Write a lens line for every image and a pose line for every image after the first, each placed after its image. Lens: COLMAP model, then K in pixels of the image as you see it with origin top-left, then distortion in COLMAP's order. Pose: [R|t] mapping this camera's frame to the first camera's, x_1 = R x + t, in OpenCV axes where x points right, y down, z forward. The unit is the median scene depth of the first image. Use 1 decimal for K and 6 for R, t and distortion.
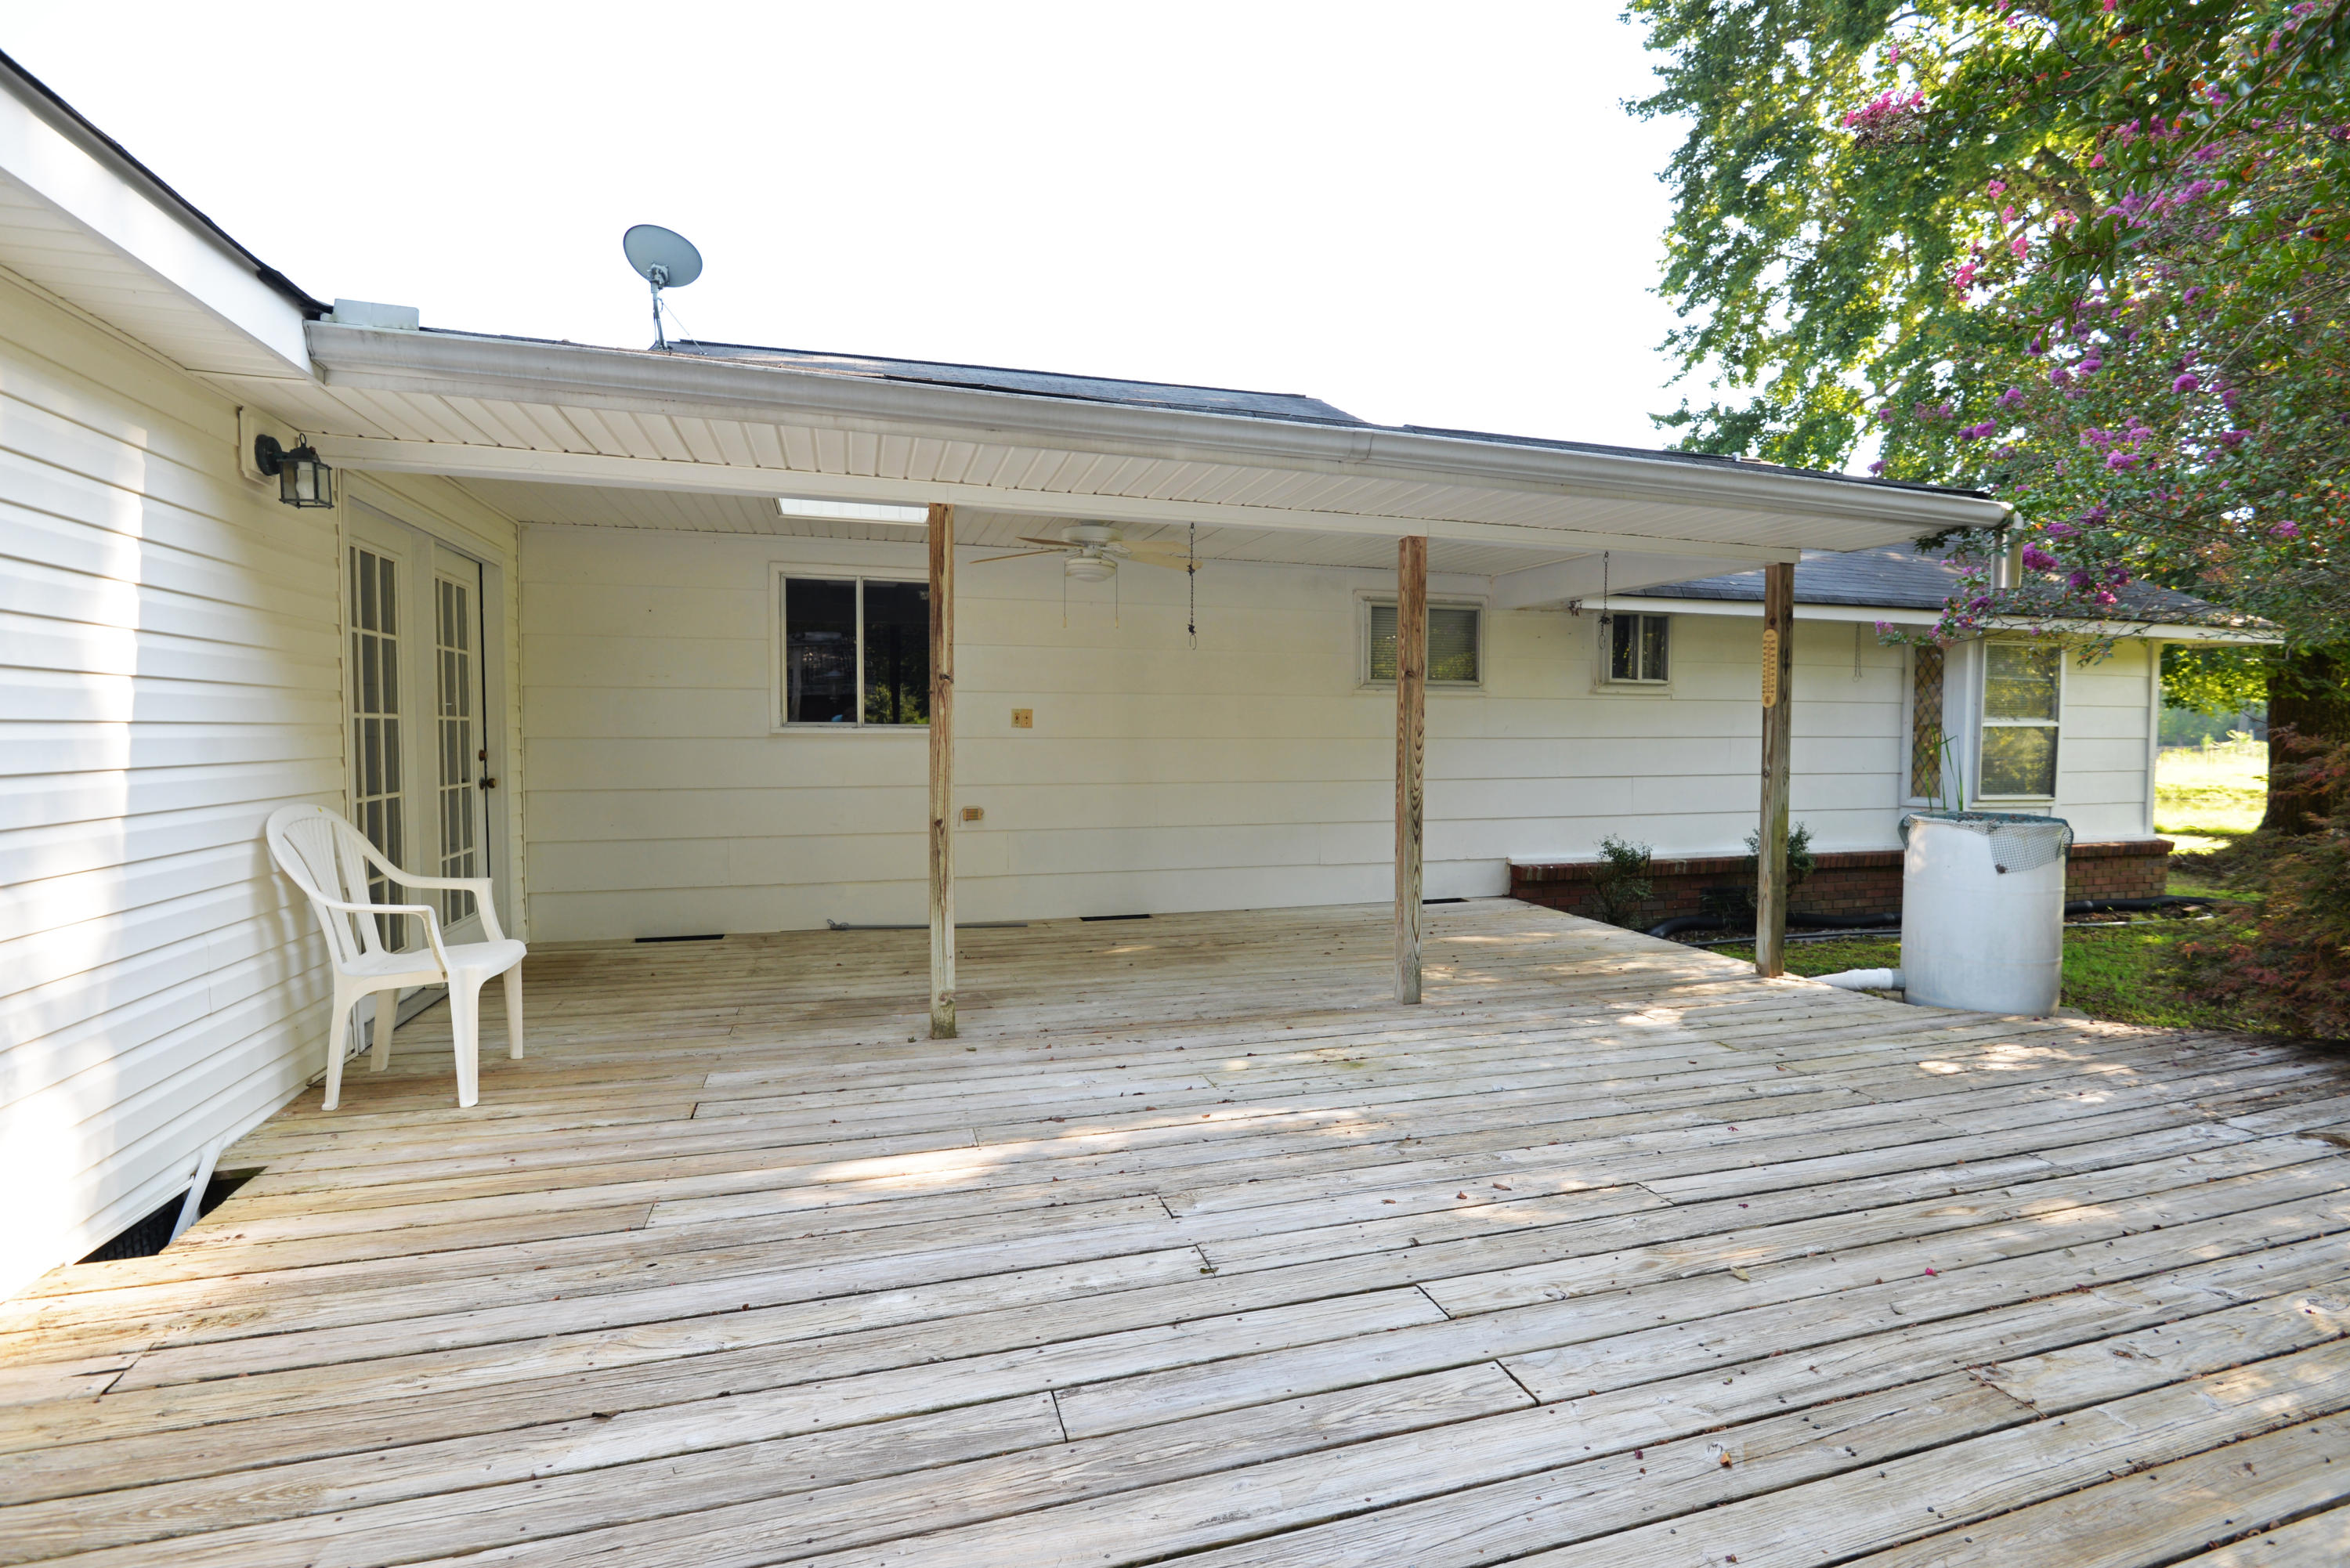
lens RADIAL K [[1071.0, 0, 1177.8], [0, 1071.0, 784.0], [0, 0, 1]] dist [-0.013815, -0.002427]
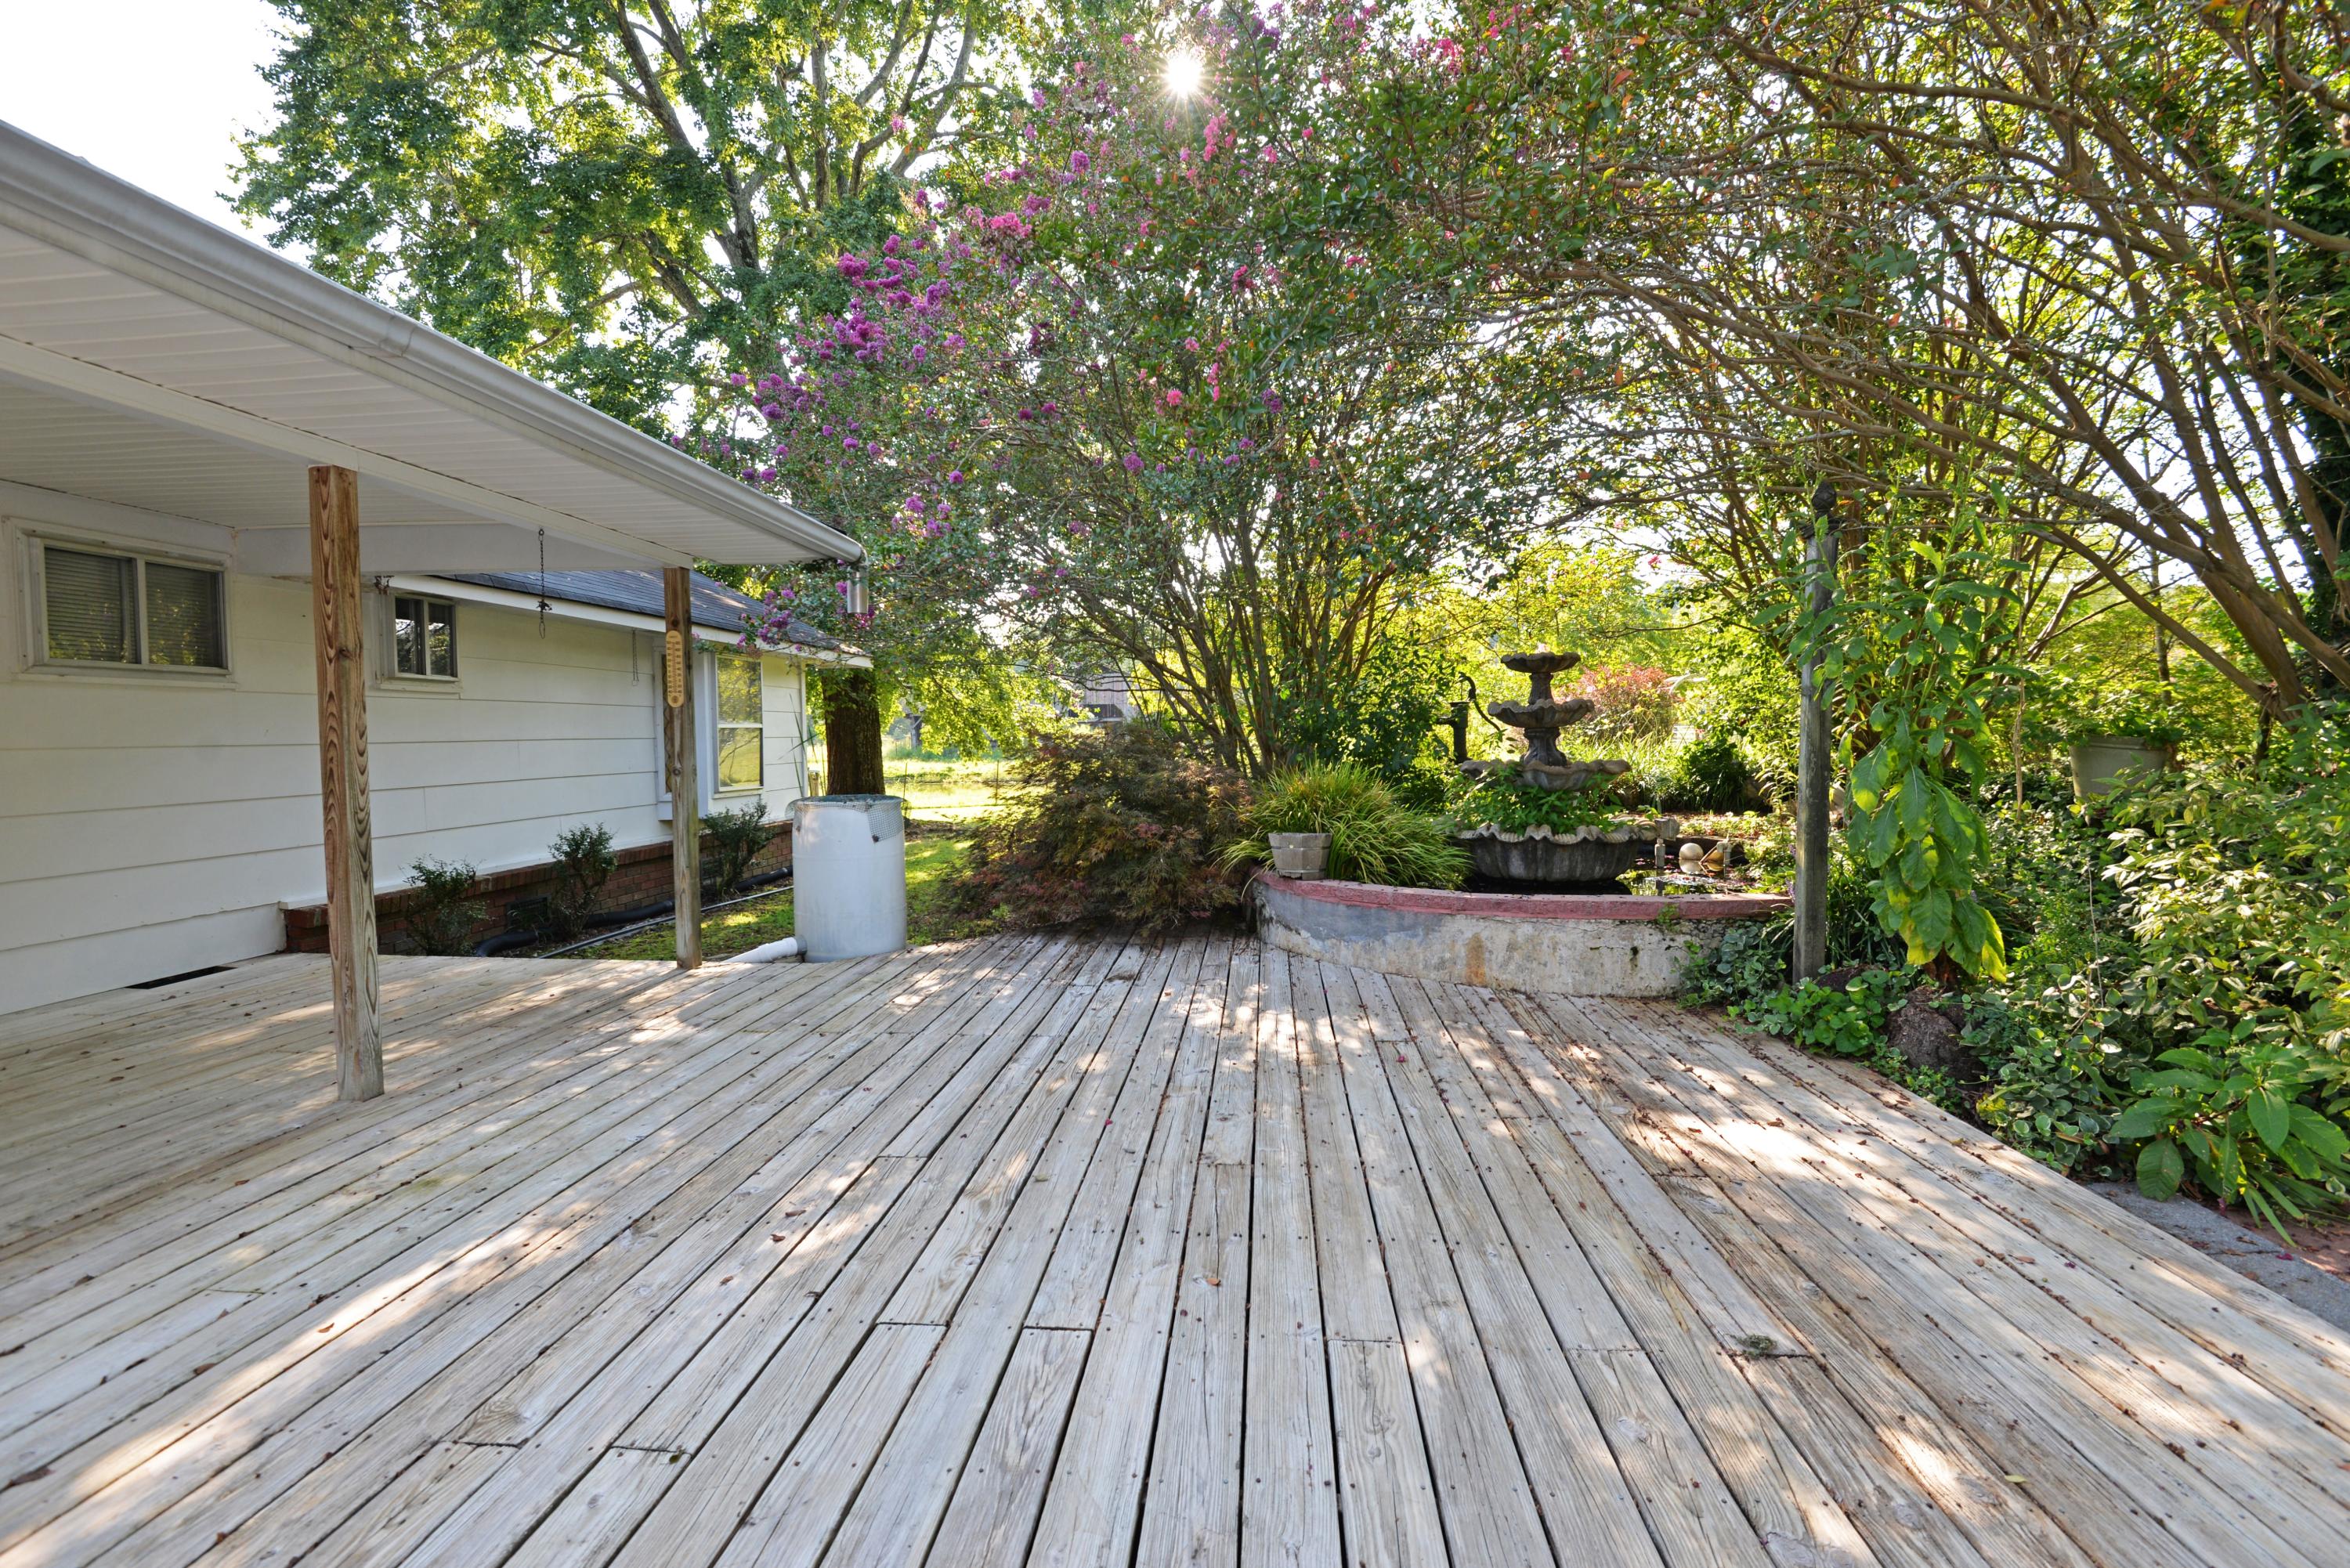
lens RADIAL K [[1071.0, 0, 1179.2], [0, 1071.0, 780.4], [0, 0, 1]] dist [-0.013815, -0.002427]
pose [[0.369336, -0.048454, 0.928032, -0.287607], [0.057619, 0.997912, 0.029171, -0.004614], [-0.927508, 0.042699, 0.371357, 0.226257]]
